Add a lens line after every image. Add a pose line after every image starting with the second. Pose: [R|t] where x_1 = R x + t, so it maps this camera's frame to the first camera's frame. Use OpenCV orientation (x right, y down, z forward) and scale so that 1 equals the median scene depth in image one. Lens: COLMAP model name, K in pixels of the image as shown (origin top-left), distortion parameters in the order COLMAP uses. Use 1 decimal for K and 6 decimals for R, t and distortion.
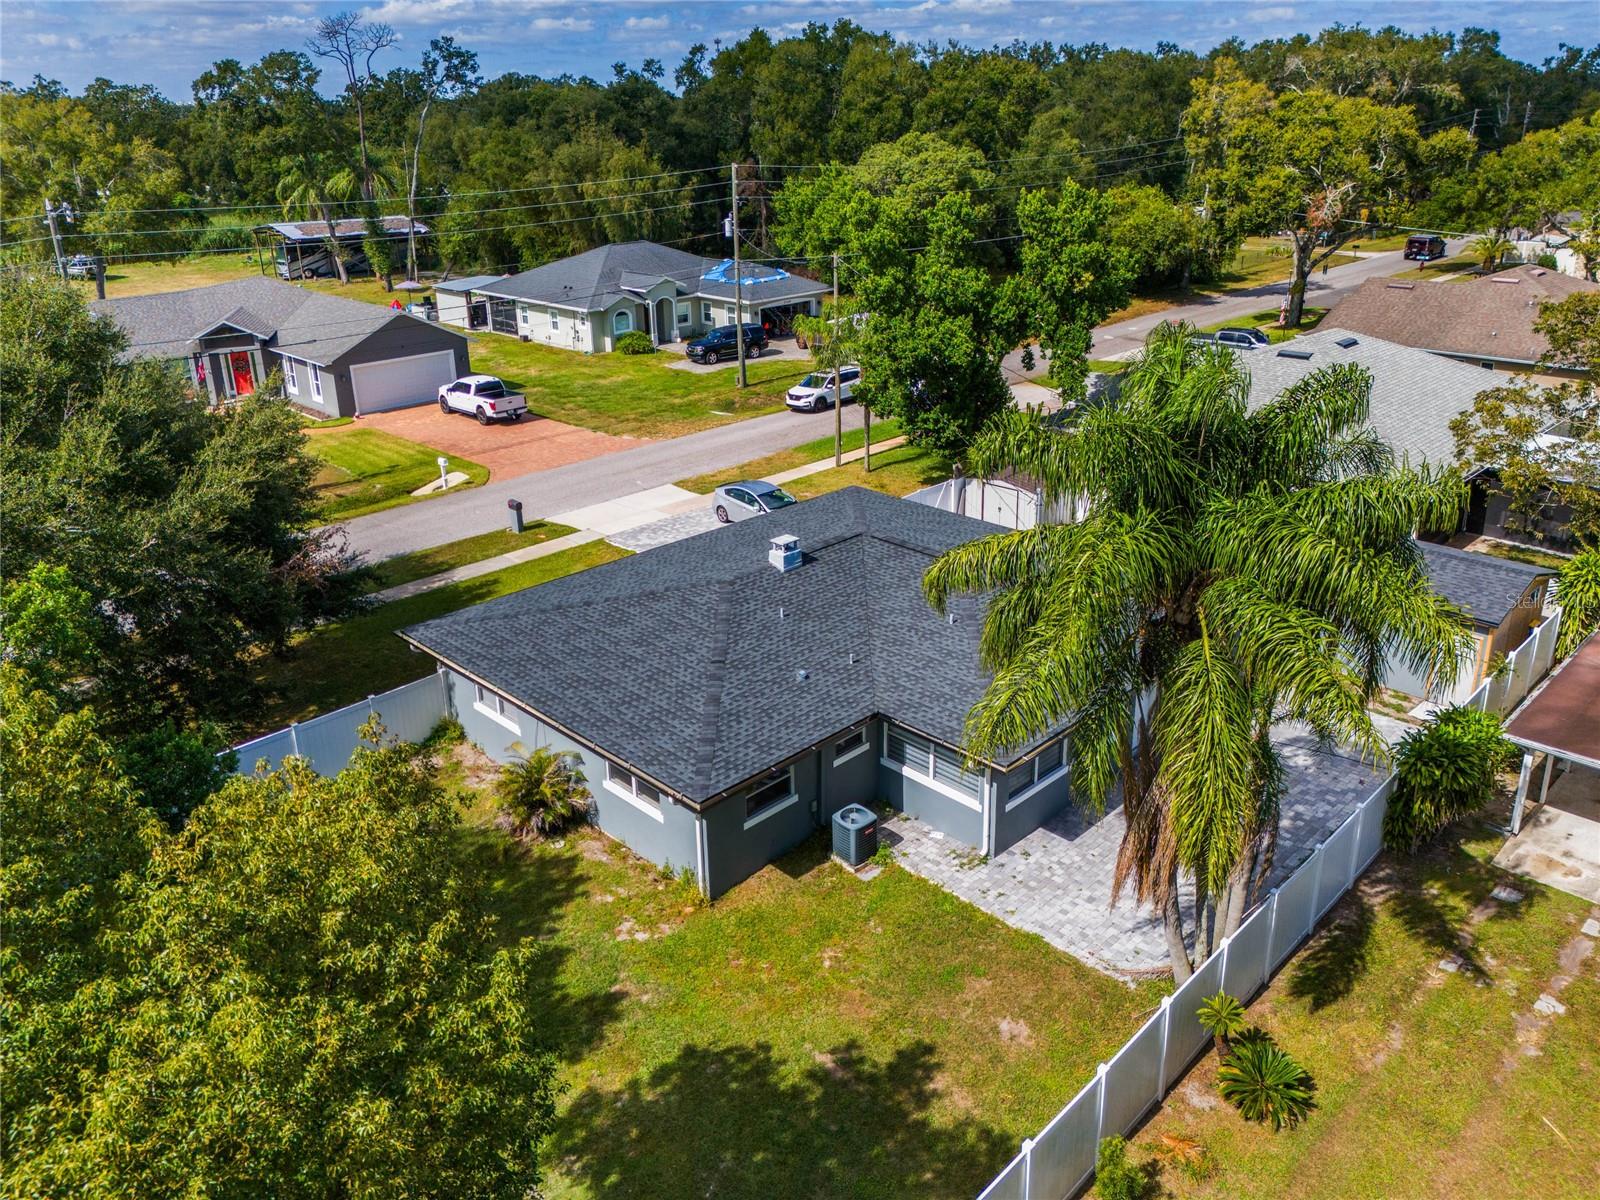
lens RADIAL K [[1189.4, 0, 800.0], [0, 1189.4, 600.0], [0, 0, 1]] dist [0.002316, -0.005631]
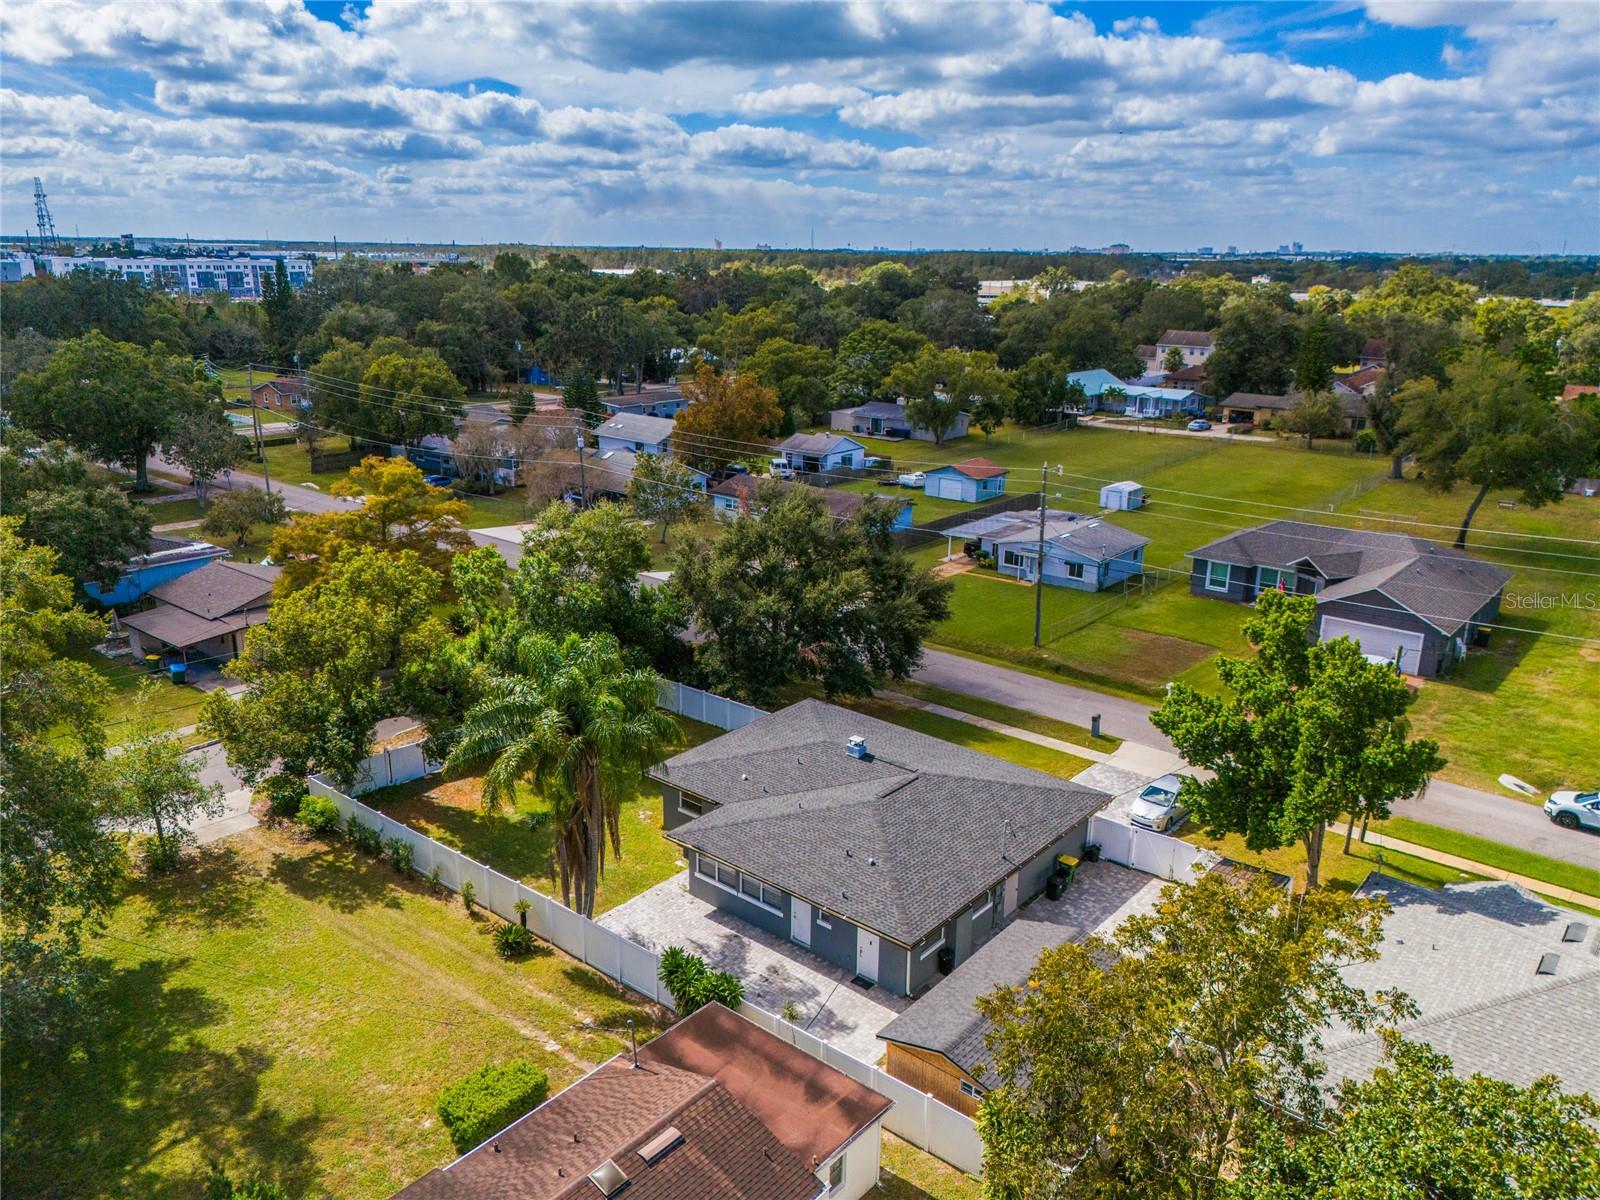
lens RADIAL K [[1189.4, 0, 800.0], [0, 1189.4, 600.0], [0, 0, 1]] dist [0.002316, -0.005631]
pose [[0.079943, 0.298678, -0.951000, 1.040672], [-0.387780, 0.888219, 0.246363, -0.417594], [0.918279, 0.349084, 0.186828, 0.356174]]
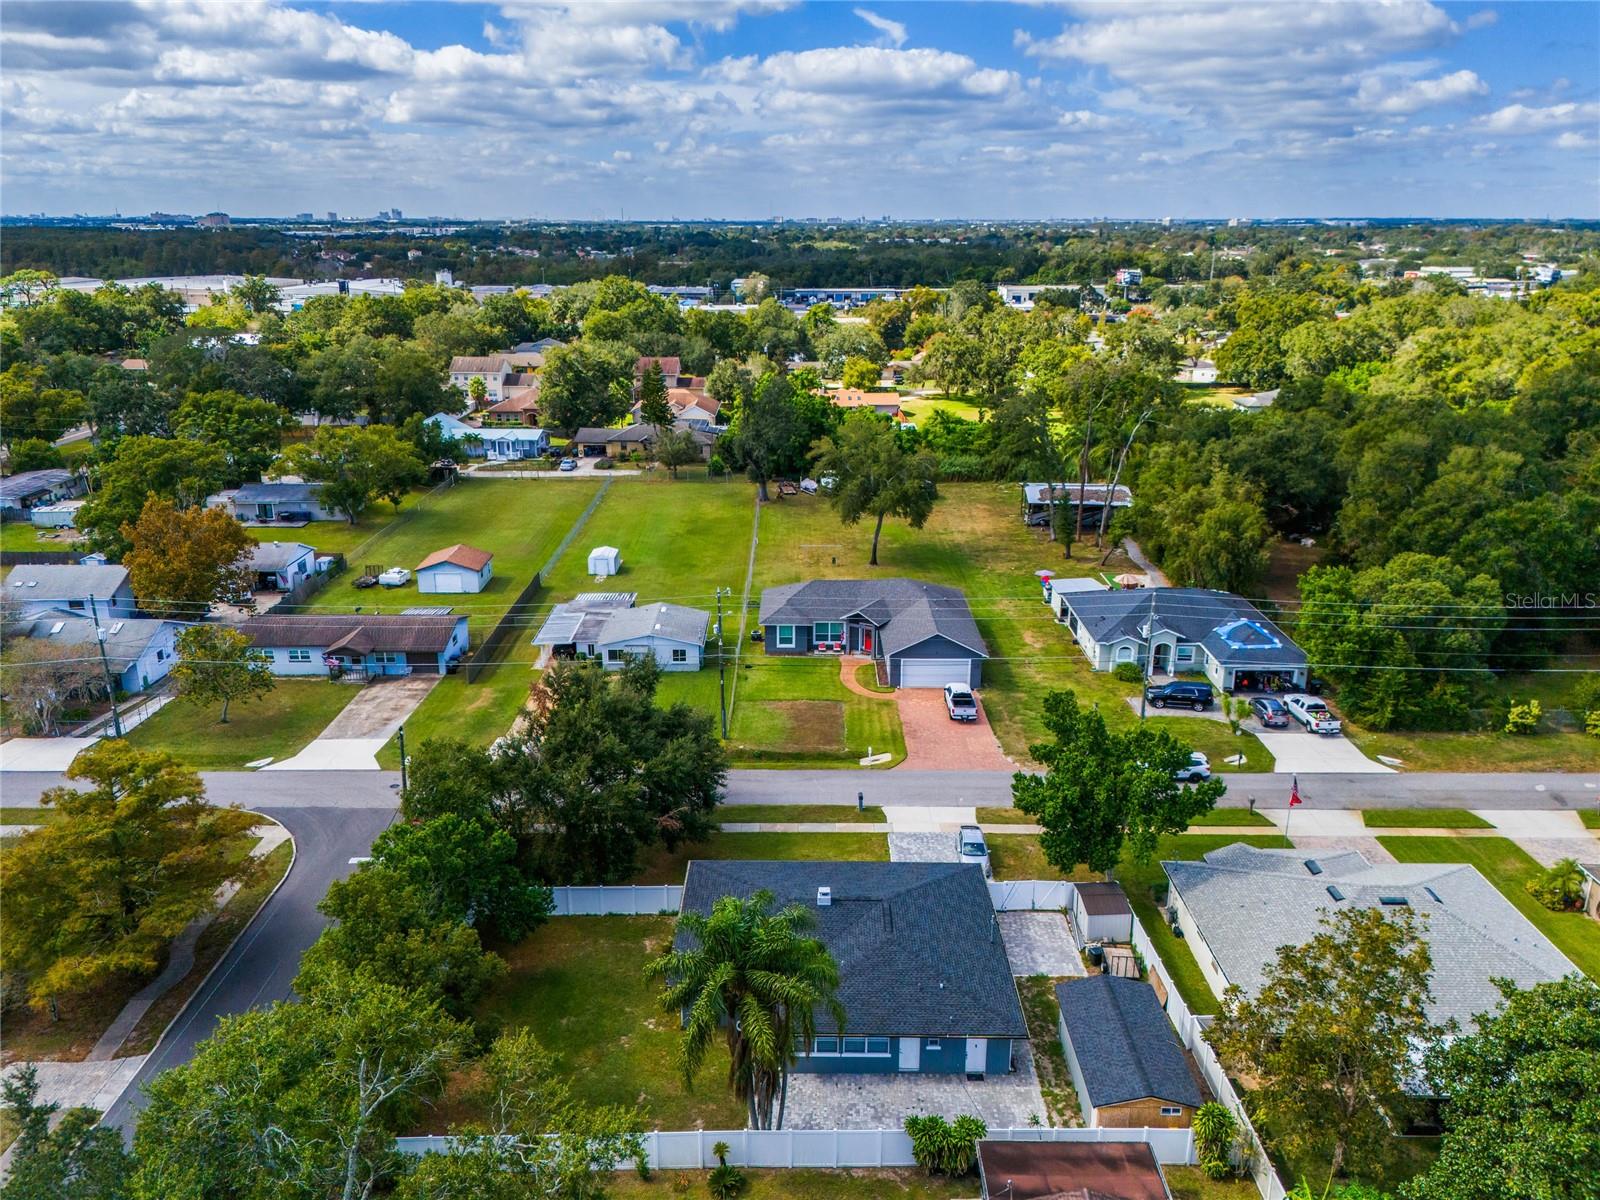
lens RADIAL K [[1184.0, 0, 800.0], [0, 1184.0, 600.0], [0, 0, 1]] dist [0.055670, -0.058082]
pose [[0.702700, 0.235197, -0.671488, 0.821301], [-0.286053, 0.957536, 0.036040, -0.399373], [0.651450, 0.166756, 0.740139, -0.426950]]
